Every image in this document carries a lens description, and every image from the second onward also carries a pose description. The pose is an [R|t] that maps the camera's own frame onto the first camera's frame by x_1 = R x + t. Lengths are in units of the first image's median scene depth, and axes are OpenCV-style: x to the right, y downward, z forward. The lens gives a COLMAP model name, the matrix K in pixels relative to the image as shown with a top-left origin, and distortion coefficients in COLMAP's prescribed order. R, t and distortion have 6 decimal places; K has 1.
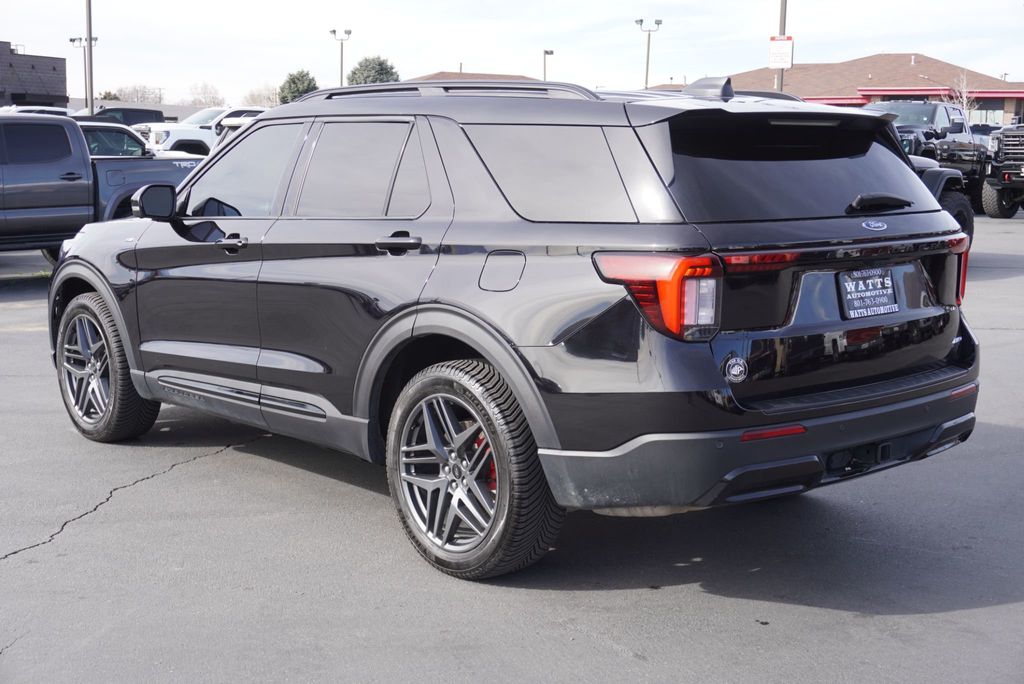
lens RADIAL K [[1418.3, 0, 505.0], [0, 1418.3, 349.0], [0, 0, 1]] dist [0.029961, 0.000000]
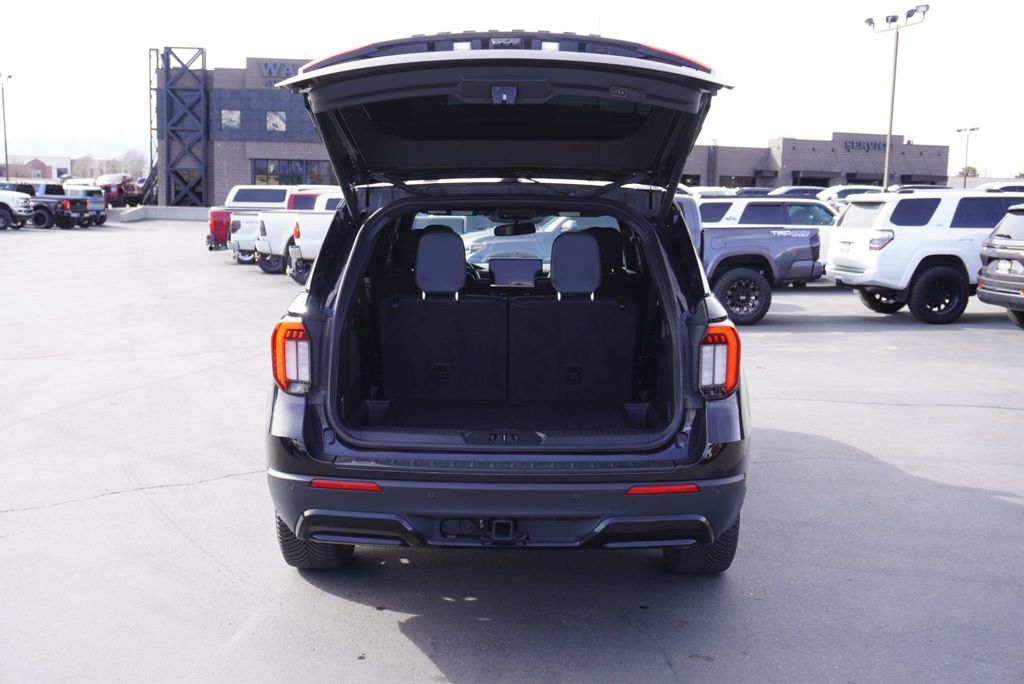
lens RADIAL K [[1094.7, 0, 510.5], [0, 1094.7, 336.3], [0, 0, 1]] dist [0.018423, 0.000000]
pose [[0.736785, 0.084998, -0.670763, 0.775733], [-0.105851, 0.994334, 0.009731, -0.071854], [0.667790, 0.063832, 0.741608, 0.410298]]
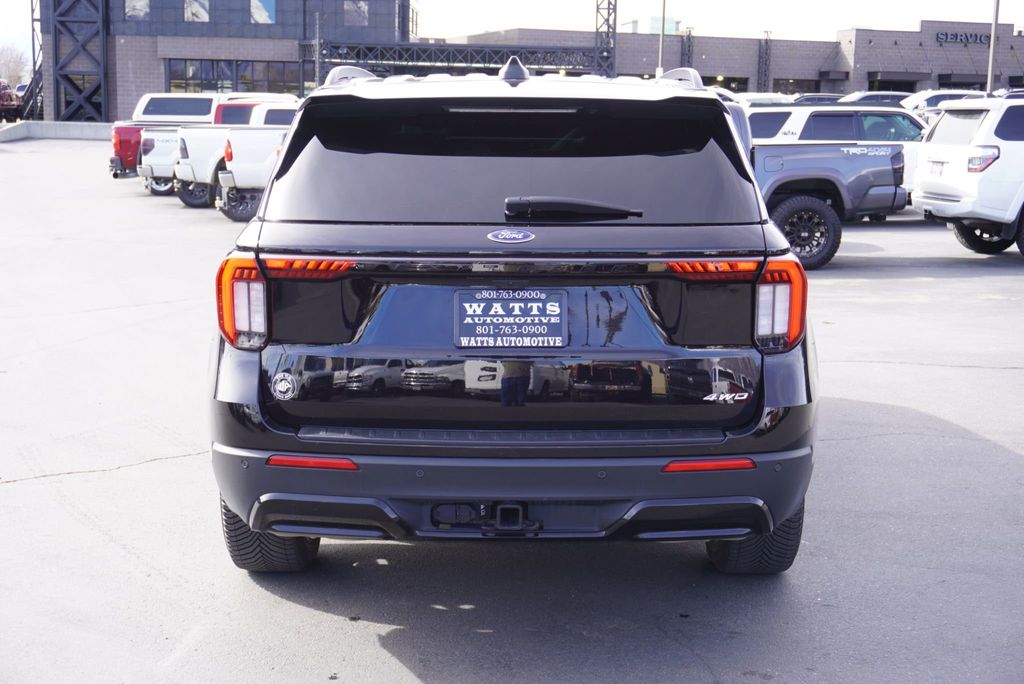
lens RADIAL K [[1418.3, 0, 508.6], [0, 1418.3, 339.5], [0, 0, 1]] dist [0.029961, 0.000000]
pose [[0.740686, 0.104200, -0.663722, 0.785779], [-0.100829, 0.993951, 0.043522, -0.062165], [0.664242, 0.034686, 0.746712, 0.386354]]
